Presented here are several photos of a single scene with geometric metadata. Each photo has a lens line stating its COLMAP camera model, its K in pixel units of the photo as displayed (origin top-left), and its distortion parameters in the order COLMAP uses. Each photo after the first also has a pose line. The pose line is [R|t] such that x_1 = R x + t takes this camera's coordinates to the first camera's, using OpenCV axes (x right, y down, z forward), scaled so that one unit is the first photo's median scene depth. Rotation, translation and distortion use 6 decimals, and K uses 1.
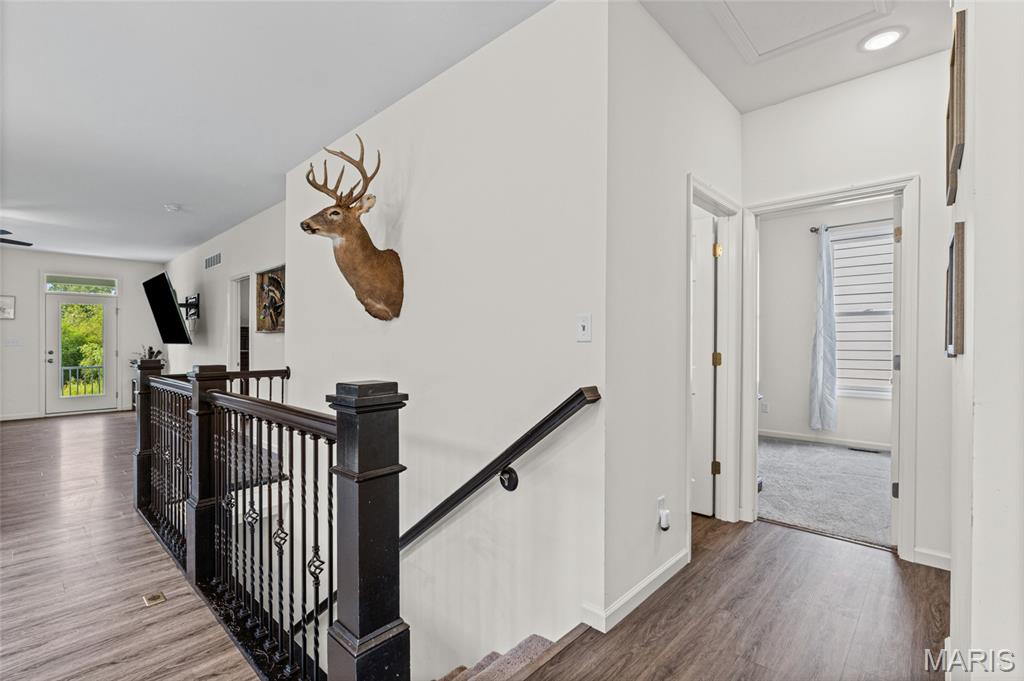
lens RADIAL K [[464.7, 0, 514.1], [0, 464.7, 337.3], [0, 0, 1]] dist [-0.007999, 0.001834]
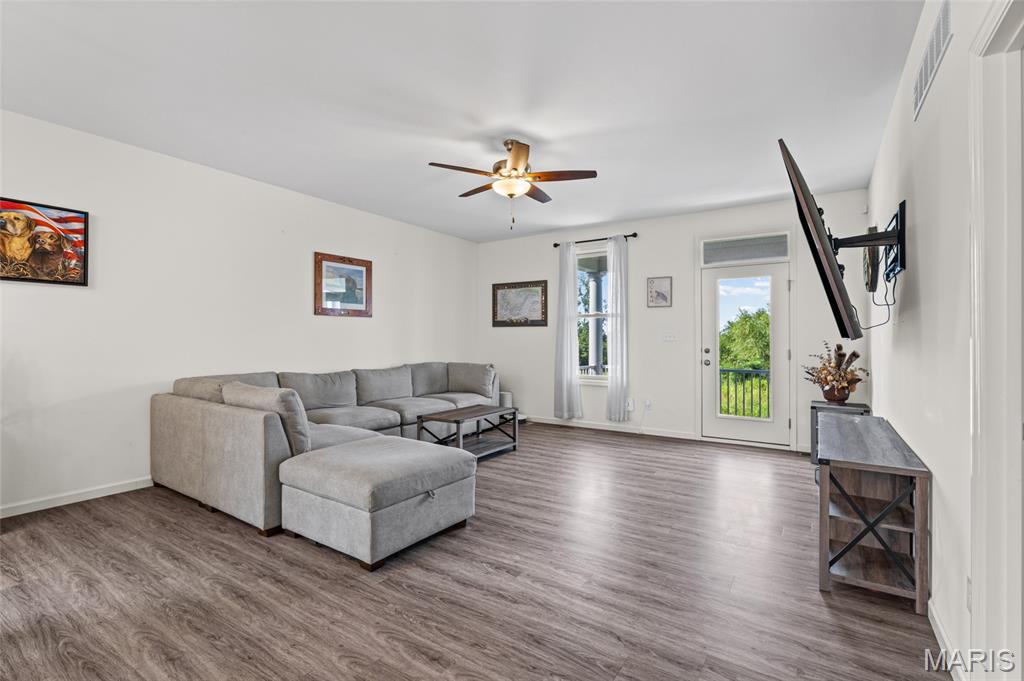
lens RADIAL K [[464.7, 0, 519.3], [0, 464.7, 343.5], [0, 0, 1]] dist [-0.007999, 0.001834]
pose [[0.167343, 0.013210, -0.985810, -0.344060], [0.012152, 0.999807, 0.015461, 0.006875], [0.985824, -0.014567, 0.167150, 0.589994]]
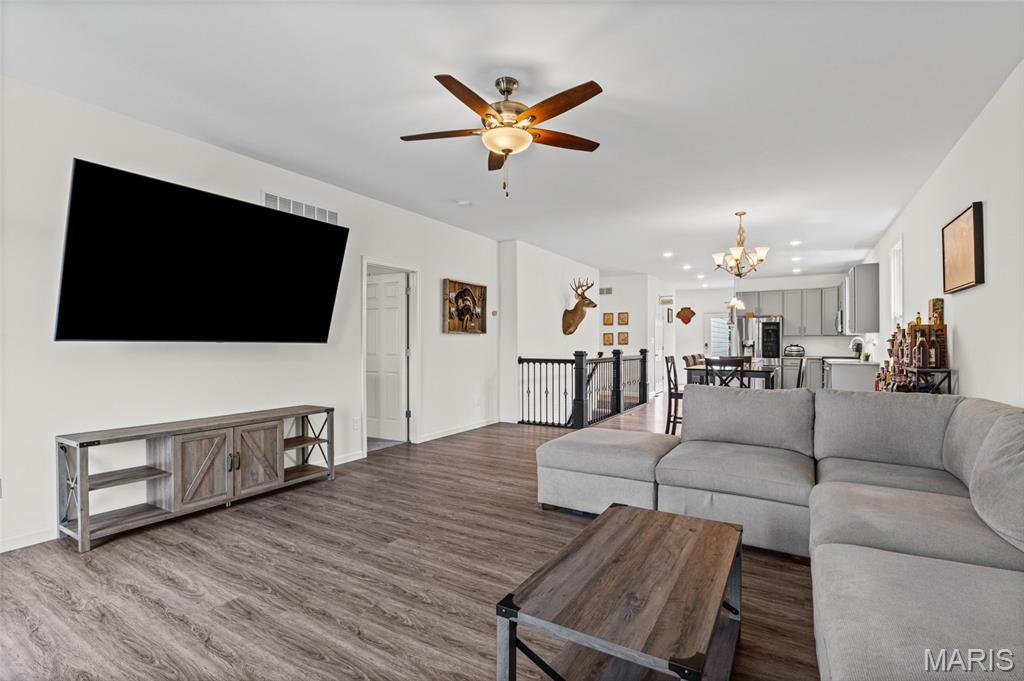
lens RADIAL K [[469.3, 0, 522.8], [0, 469.3, 343.7], [0, 0, 1]] dist [-0.021203, 0.002087]
pose [[-0.215107, 0.004687, 0.976579, -1.155143], [-0.013099, 0.999885, -0.007684, 0.013654], [-0.976503, -0.014445, -0.215021, 0.725172]]
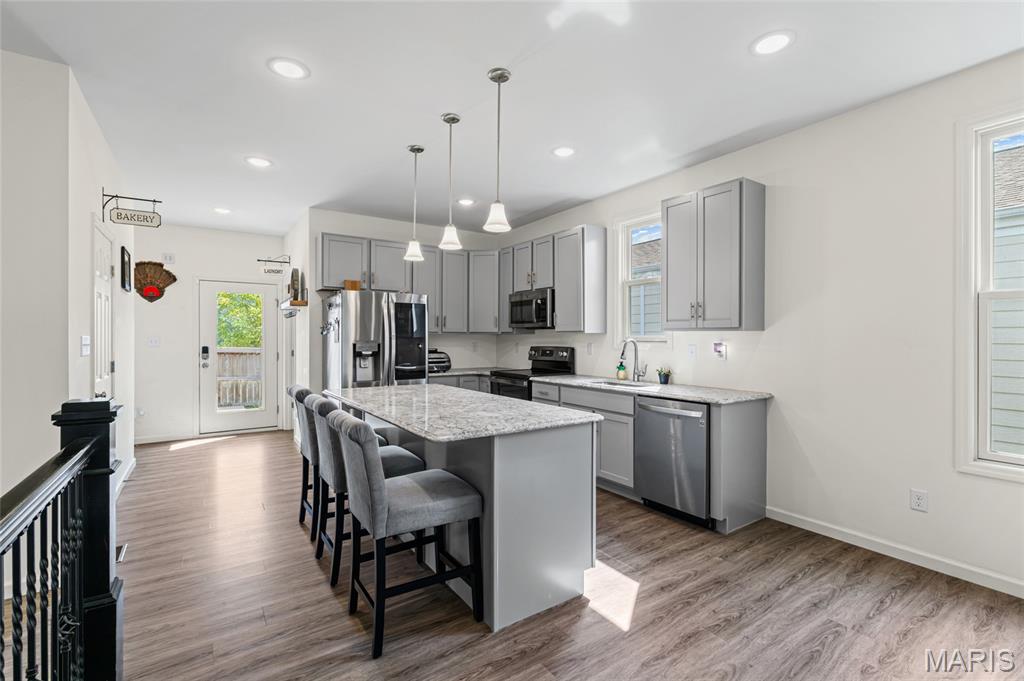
lens RADIAL K [[464.7, 0, 510.0], [0, 464.7, 342.4], [0, 0, 1]] dist [-0.007999, 0.001834]
pose [[-0.972099, 0.002103, 0.234562, -0.282262], [0.000038, 0.999961, -0.008807, -0.010058], [-0.234571, -0.008553, -0.972061, 0.322443]]
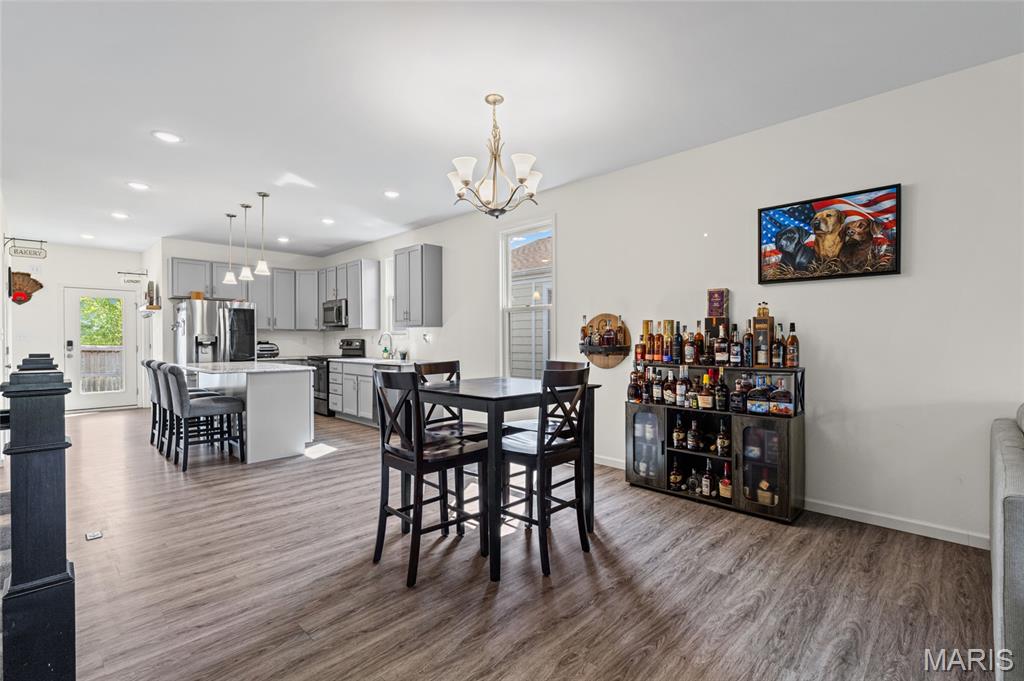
lens RADIAL K [[464.7, 0, 512.9], [0, 464.7, 343.8], [0, 0, 1]] dist [-0.007999, 0.001834]
pose [[-0.999667, 0.007440, 0.024716, -0.553182], [0.007285, 0.999953, -0.006325, 0.009657], [-0.024762, -0.006143, -0.999674, 0.630767]]
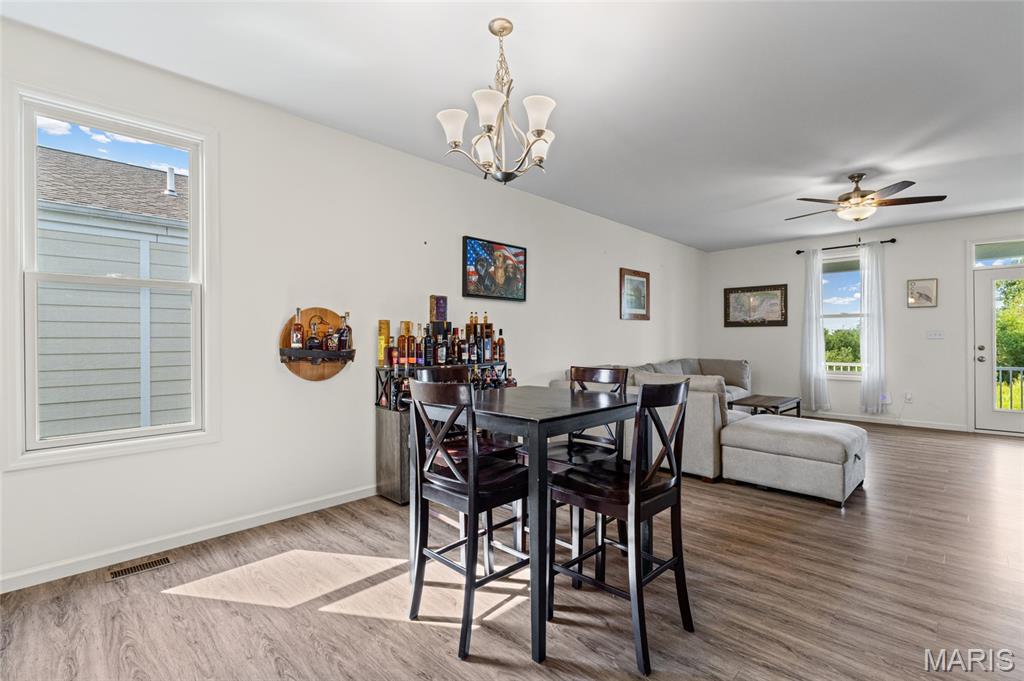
lens RADIAL K [[464.7, 0, 516.0], [0, 464.7, 345.7], [0, 0, 1]] dist [-0.007999, 0.001834]
pose [[-0.020919, 0.019891, -0.999583, -0.233913], [0.018397, 0.999640, 0.019507, 0.000029], [0.999612, -0.017981, -0.021278, 0.256151]]
